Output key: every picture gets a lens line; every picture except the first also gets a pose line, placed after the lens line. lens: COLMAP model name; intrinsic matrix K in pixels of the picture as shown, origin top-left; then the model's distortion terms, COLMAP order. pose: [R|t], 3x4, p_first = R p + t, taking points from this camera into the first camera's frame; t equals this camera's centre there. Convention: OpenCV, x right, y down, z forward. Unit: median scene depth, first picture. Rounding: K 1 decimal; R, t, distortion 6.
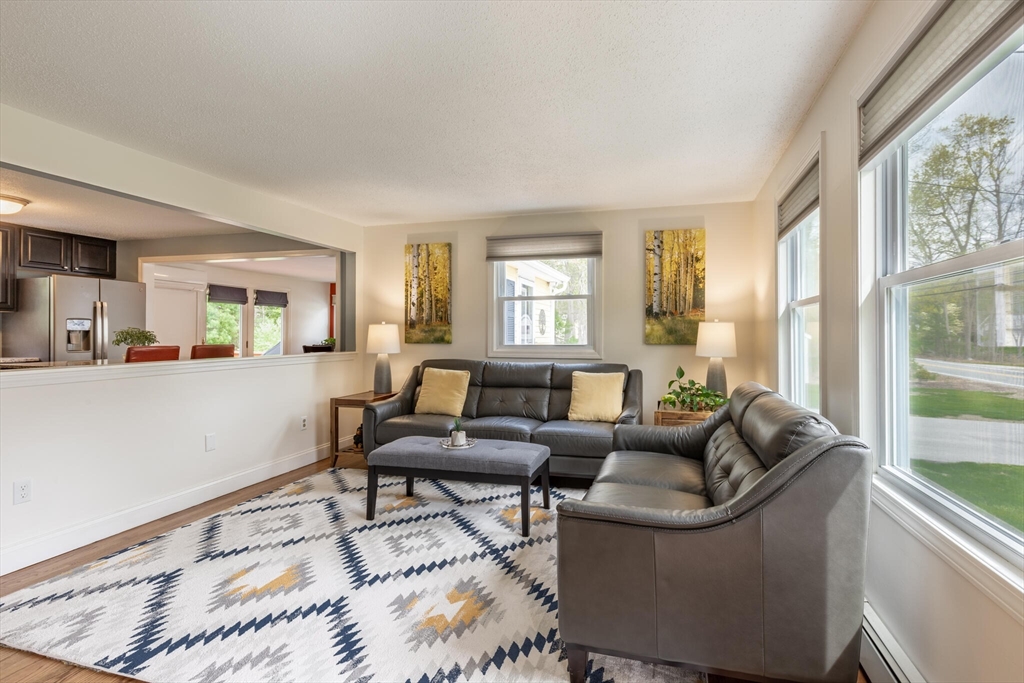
lens RADIAL K [[476.8, 0, 545.1], [0, 476.8, 340.8], [0, 0, 1]] dist [0.005801, -0.002770]
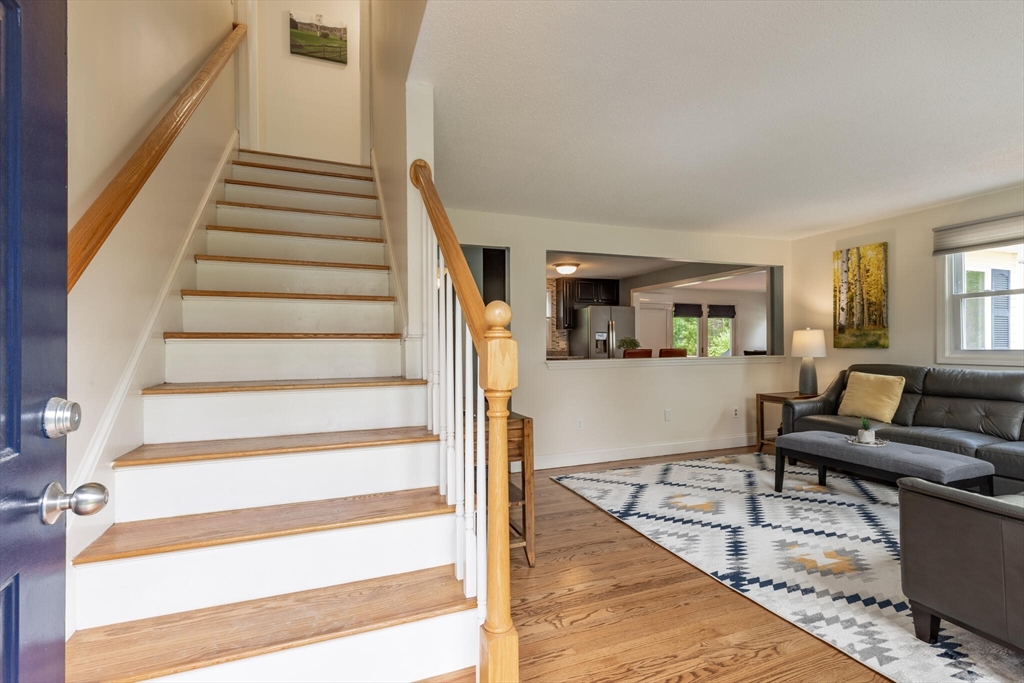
lens RADIAL K [[476.8, 0, 519.2], [0, 476.8, 340.8], [0, 0, 1]] dist [0.005801, -0.002770]
pose [[0.587235, -0.011483, -0.809335, 0.198831], [-0.004805, 0.999832, -0.017673, 0.016525], [0.809402, 0.014267, 0.587082, -0.205673]]
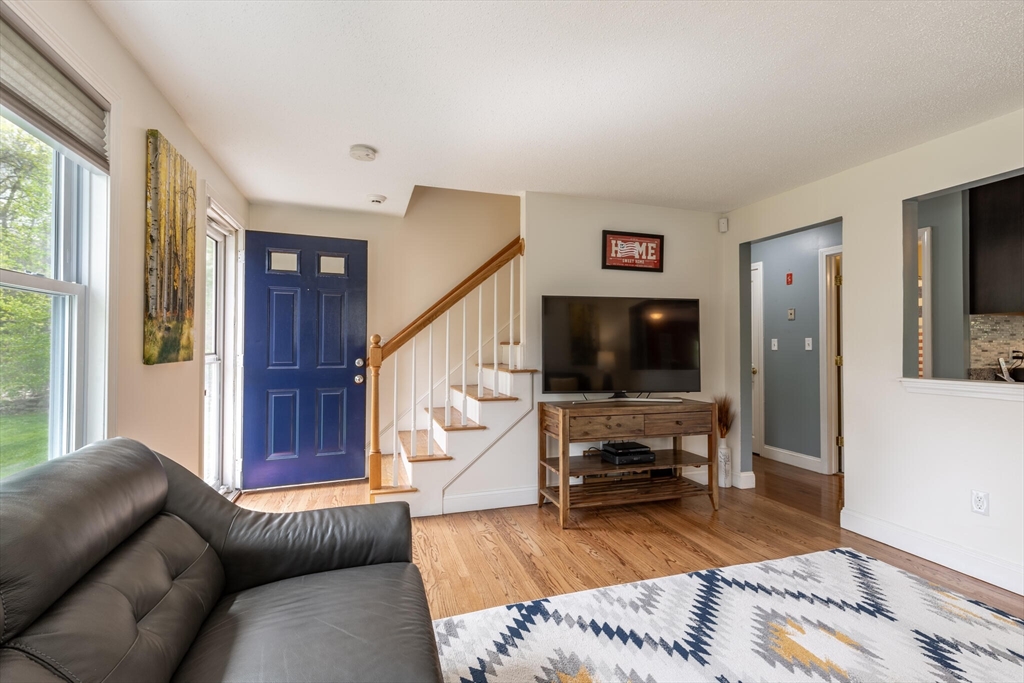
lens RADIAL K [[476.8, 0, 519.8], [0, 476.8, 320.2], [0, 0, 1]] dist [0.005801, -0.002770]
pose [[-0.839539, -0.029492, -0.542498, 0.191767], [-0.010258, 0.999208, -0.038447, -0.012374], [0.543202, -0.026713, -0.839177, 0.940838]]
